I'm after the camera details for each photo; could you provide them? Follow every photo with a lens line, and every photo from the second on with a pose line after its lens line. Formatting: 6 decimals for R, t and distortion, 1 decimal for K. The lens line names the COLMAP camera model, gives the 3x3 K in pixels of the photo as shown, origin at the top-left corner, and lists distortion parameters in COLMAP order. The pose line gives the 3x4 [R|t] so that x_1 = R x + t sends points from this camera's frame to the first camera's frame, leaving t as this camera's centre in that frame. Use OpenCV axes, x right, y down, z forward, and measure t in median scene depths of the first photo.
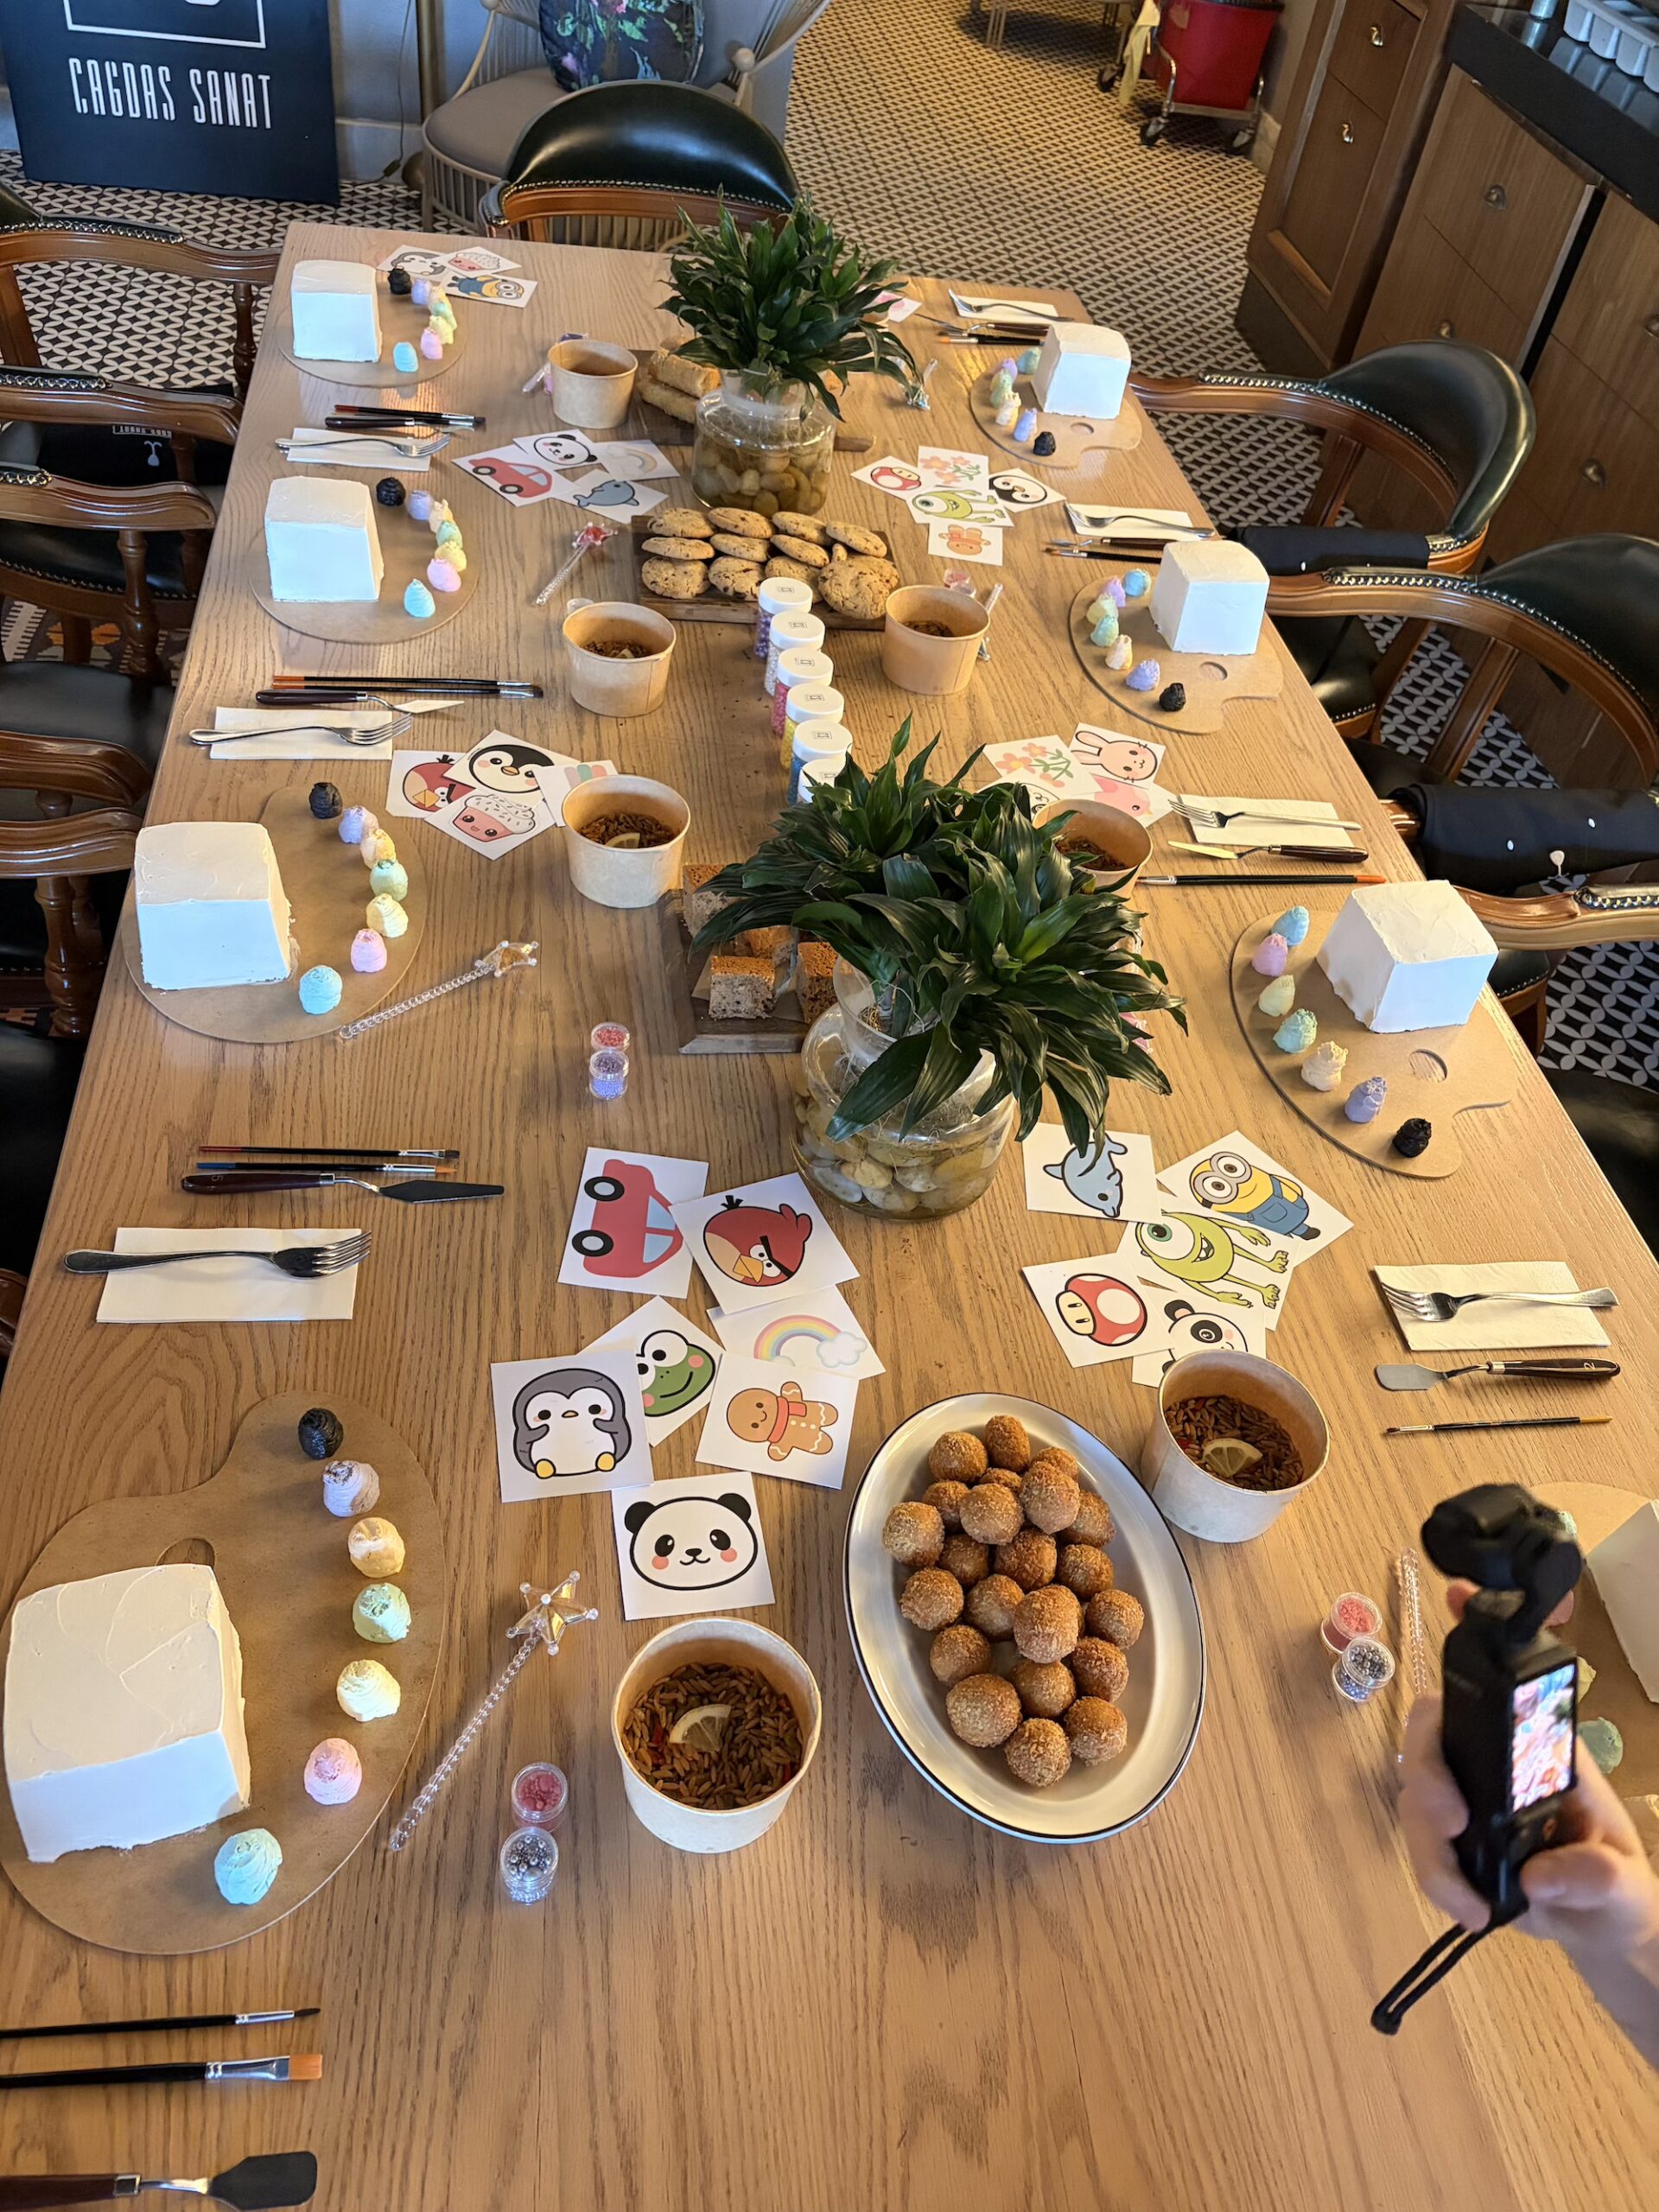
lens RADIAL K [[1688.1, 0, 835.5], [0, 1688.1, 1131.9], [0, 0, 1]] dist [0.042792, -0.053638]
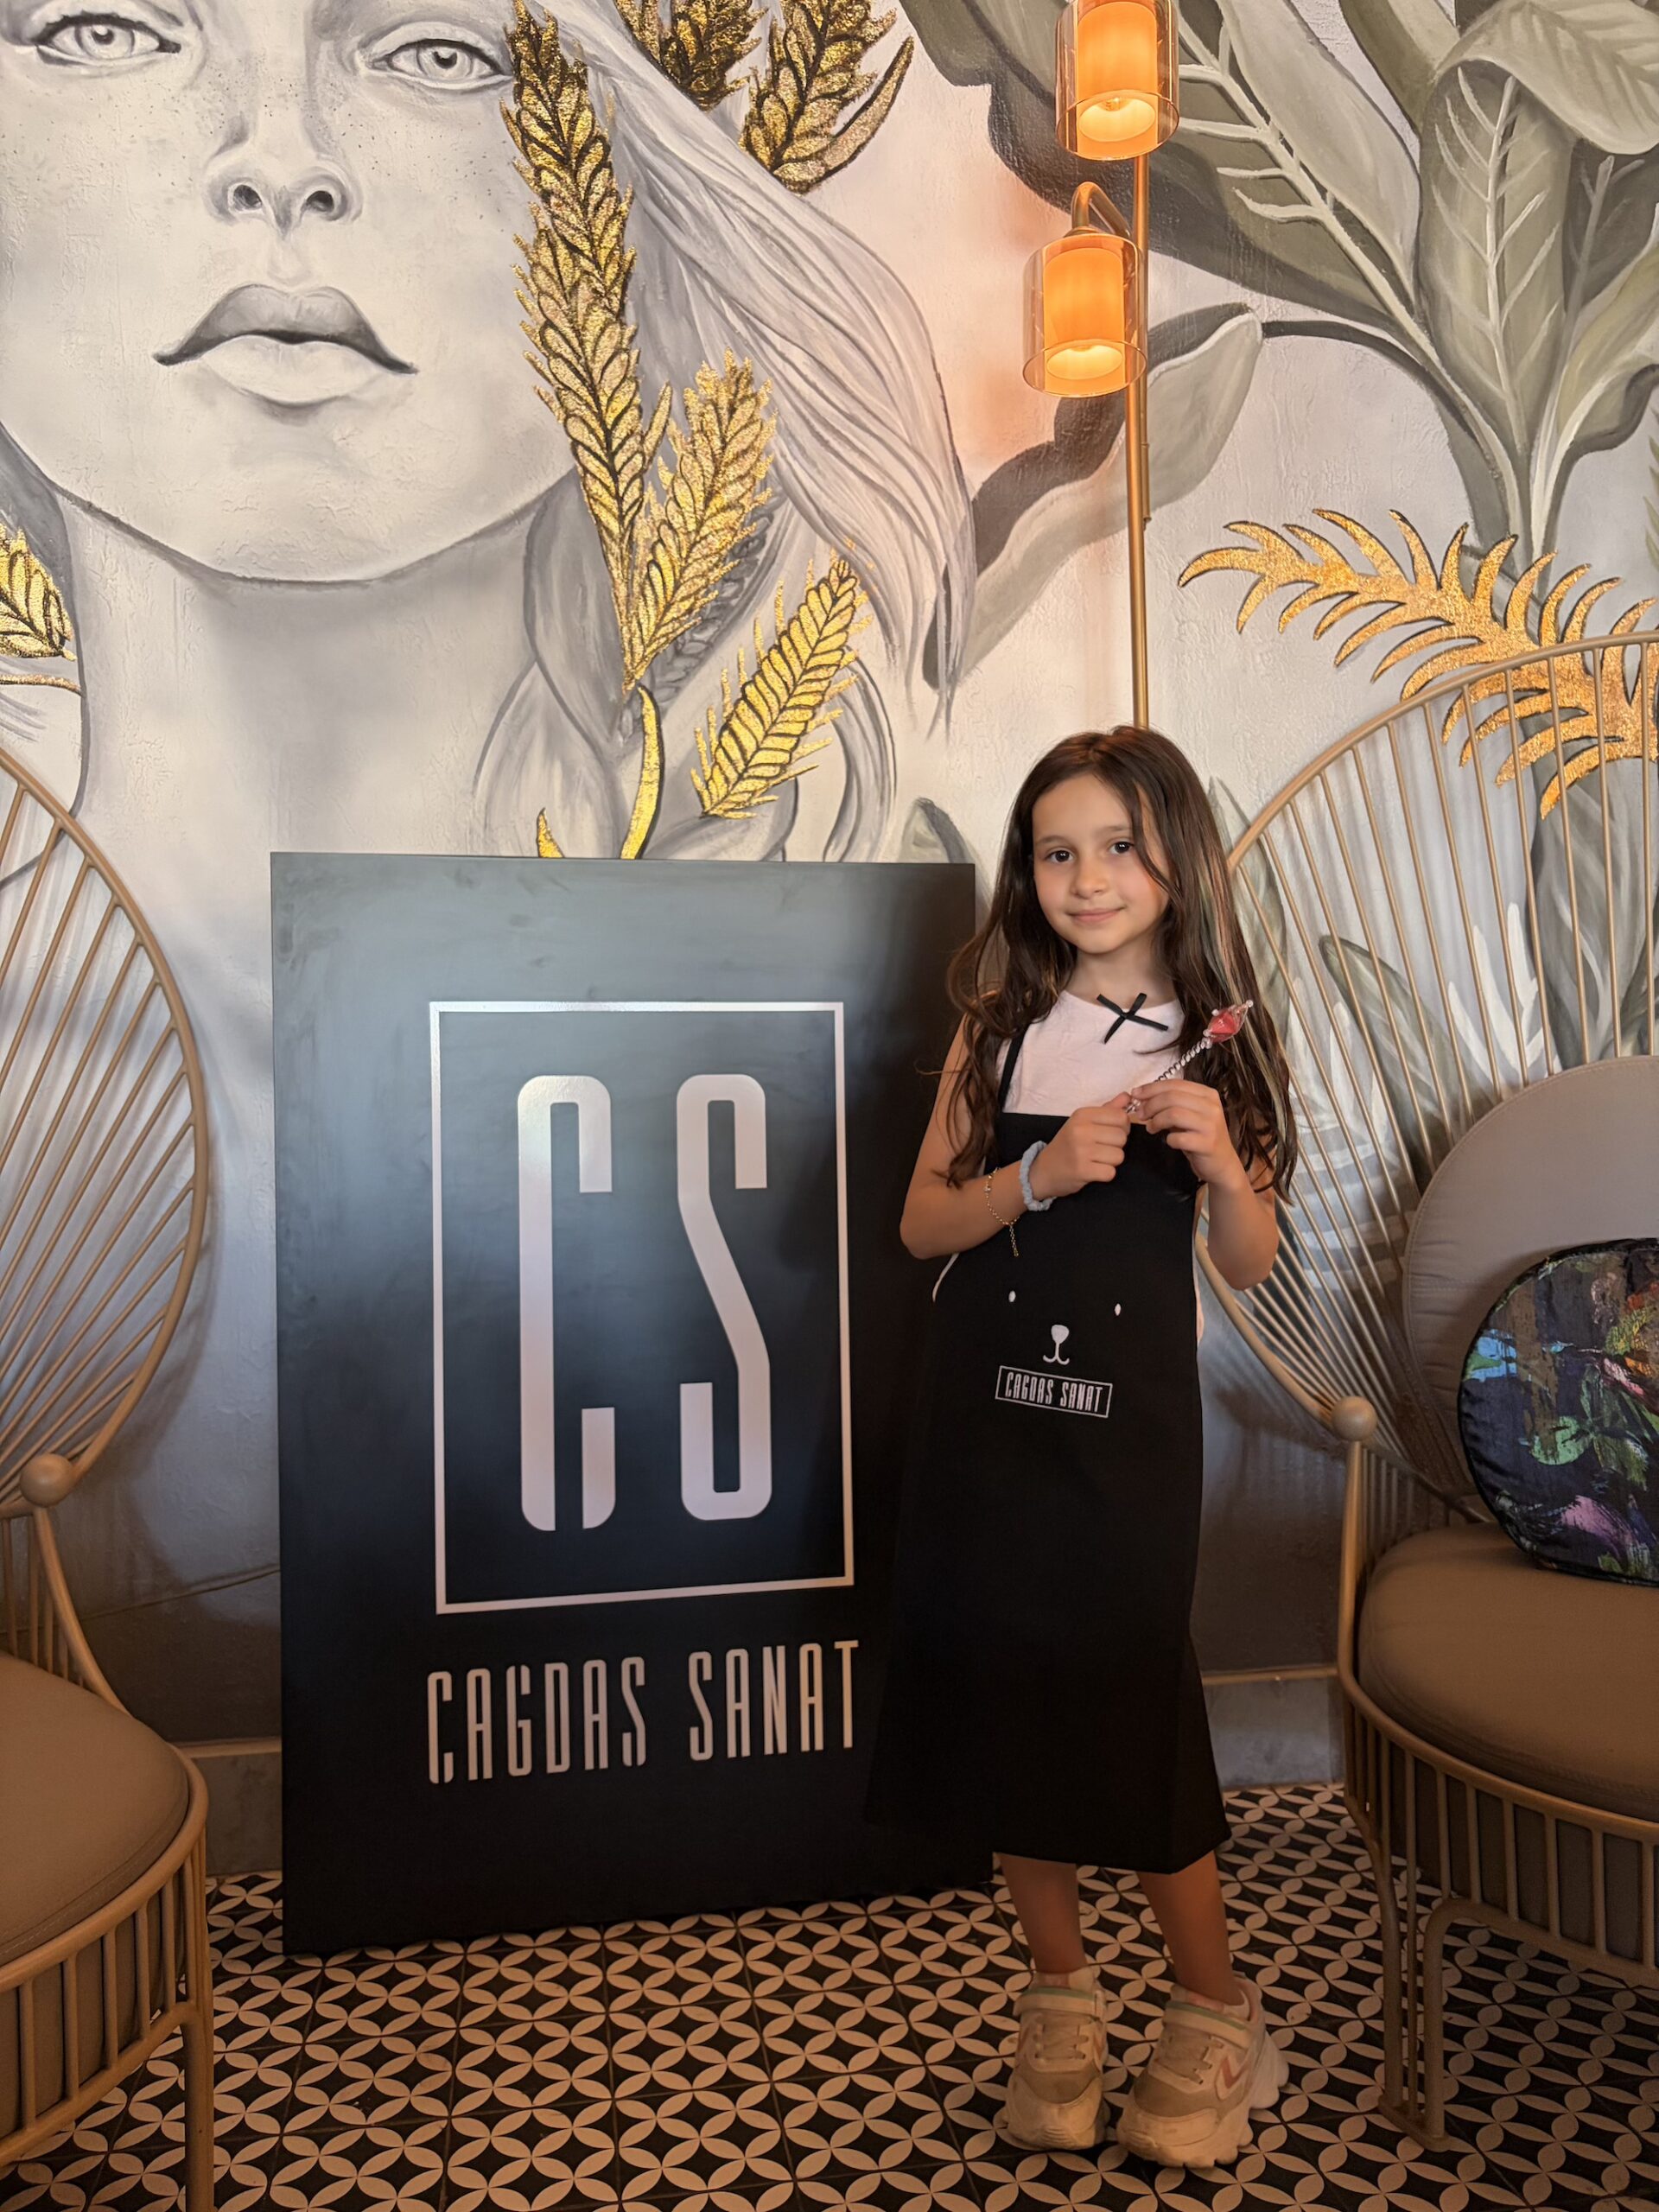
lens RADIAL K [[1706.9, 0, 827.5], [0, 1706.9, 1140.3], [0, 0, 1]] dist [0.003366, -0.001587]
pose [[0.989680, -0.142615, 0.013940, -1.128939], [0.111276, 0.703605, -0.701825, -1.377221], [0.090282, 0.696133, 0.712213, 2.032679]]
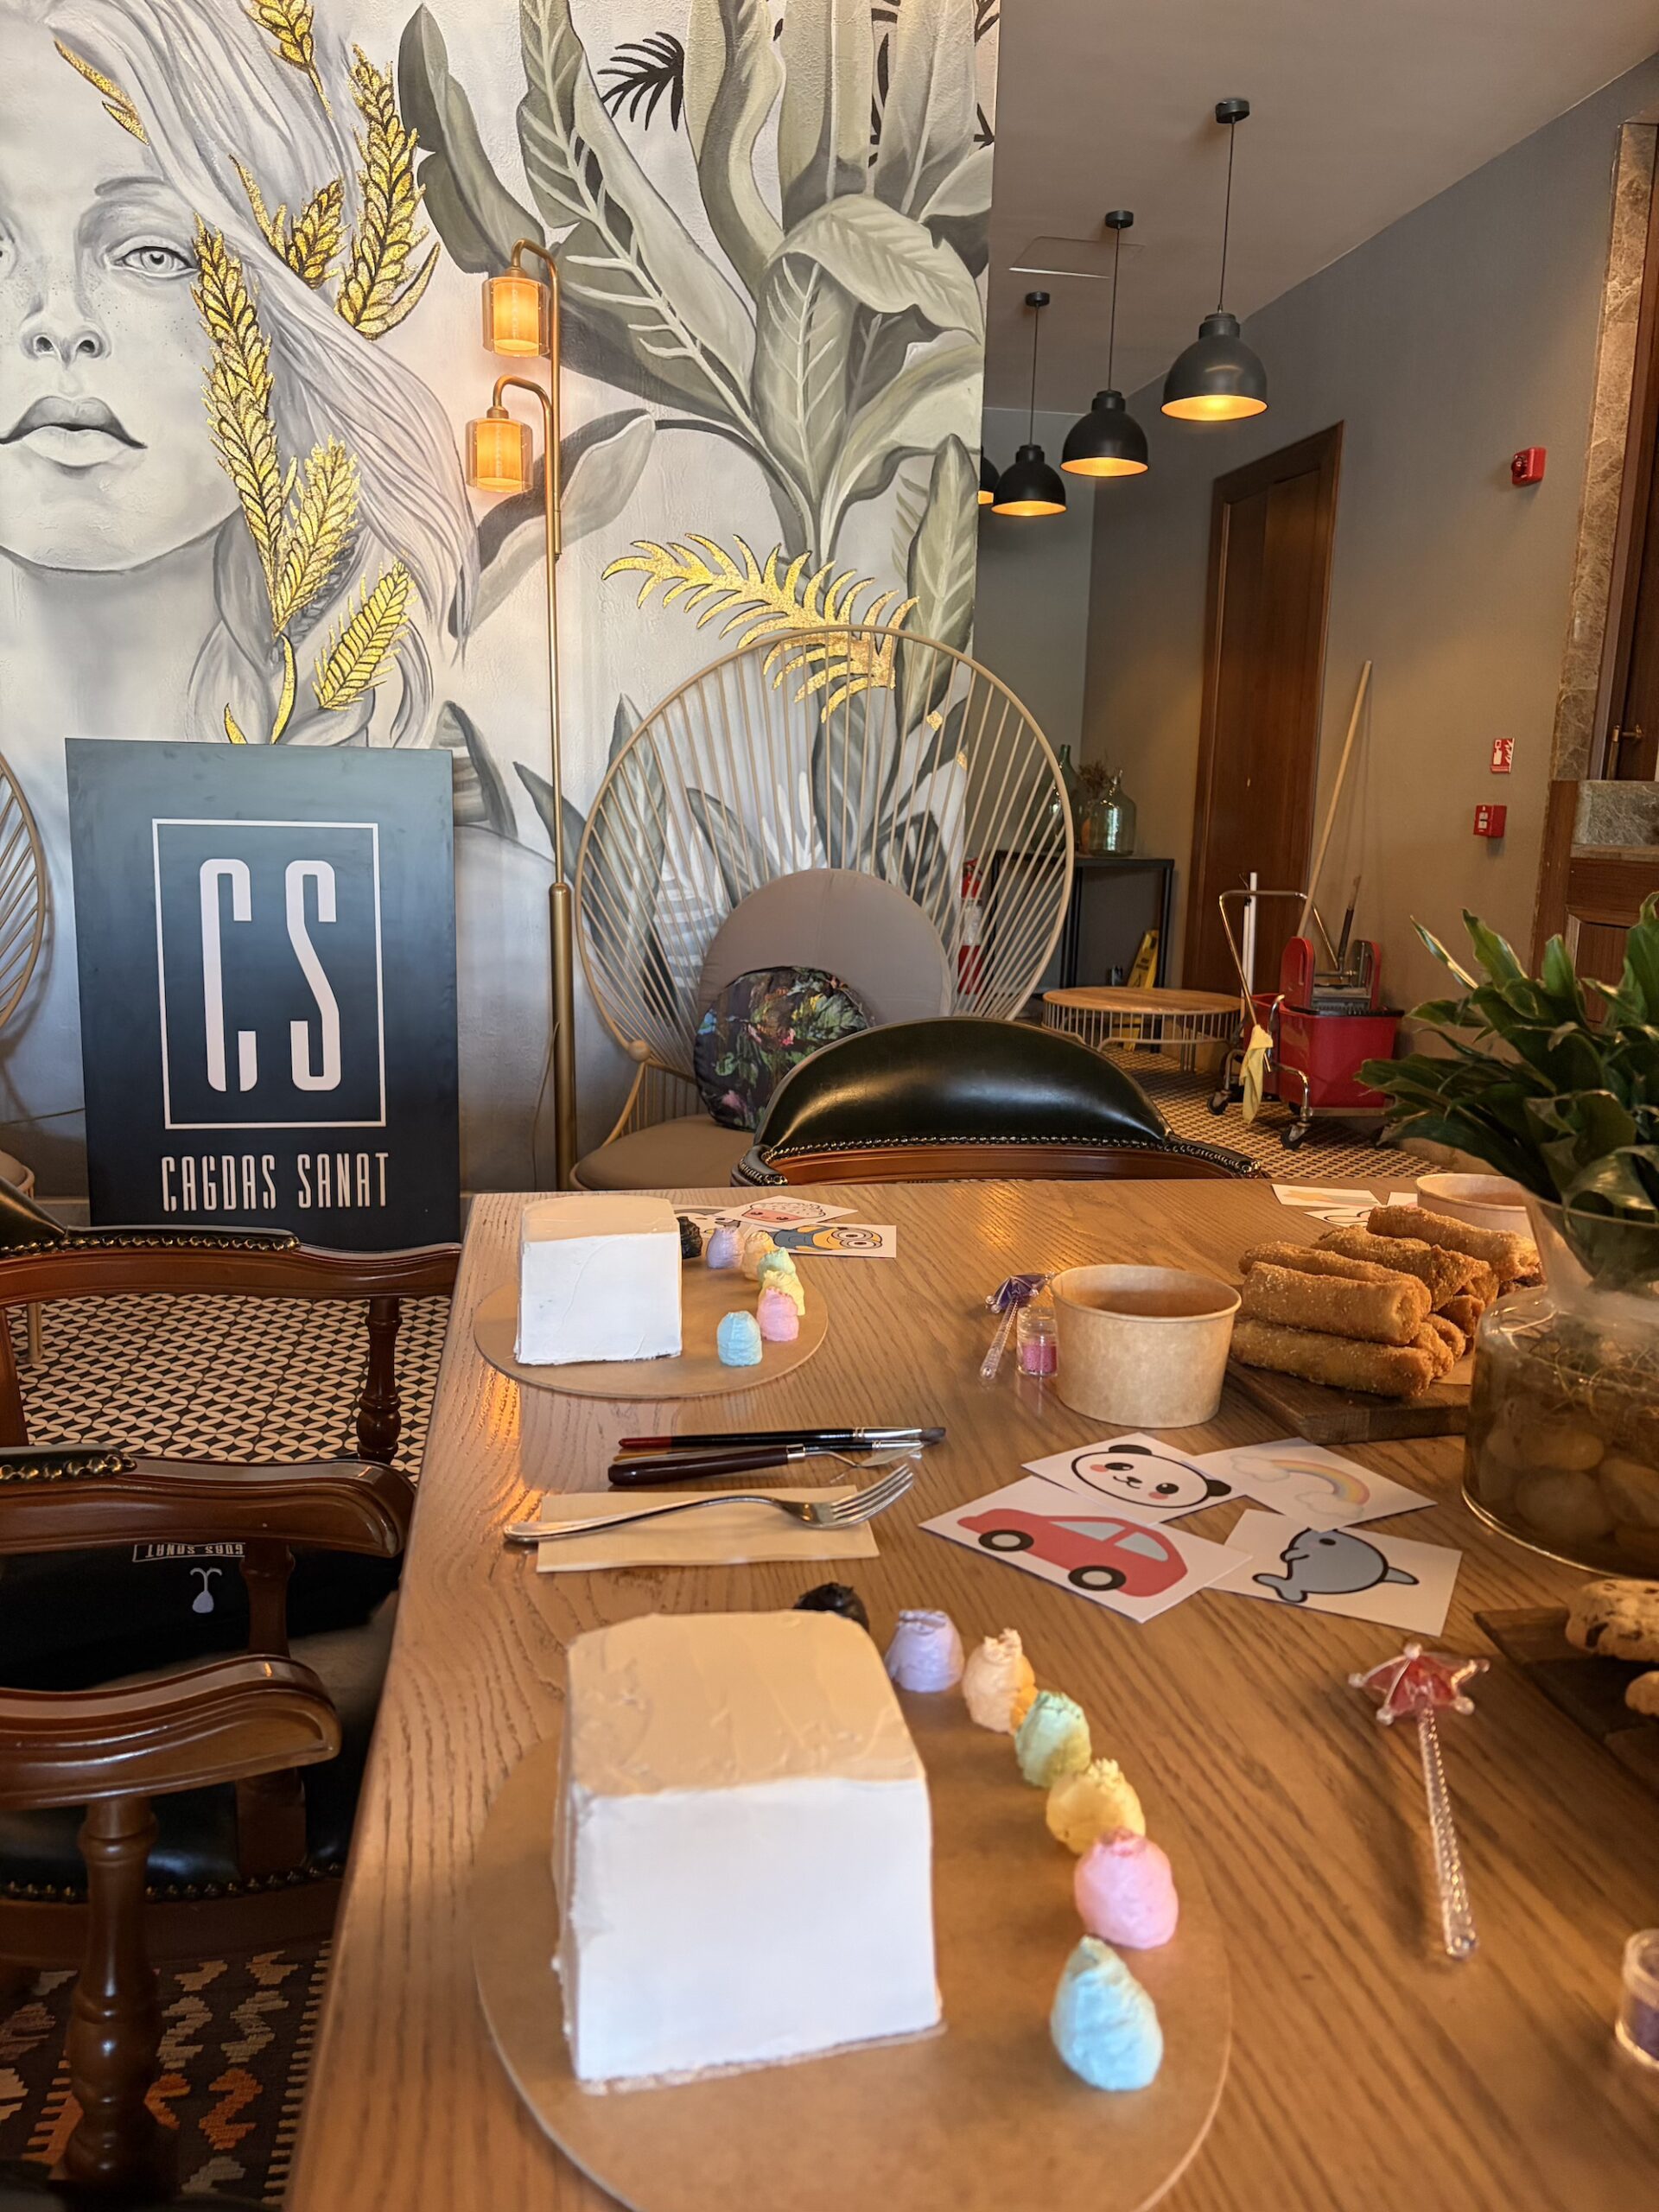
lens RADIAL K [[1688.1, 0, 835.5], [0, 1688.1, 1131.9], [0, 0, 1]] dist [0.042792, -0.053638]
pose [[0.993875, -0.109607, 0.014108, -0.388955], [0.098455, 0.820223, -0.563508, -0.384704], [0.050193, 0.561445, 0.825990, 0.963208]]
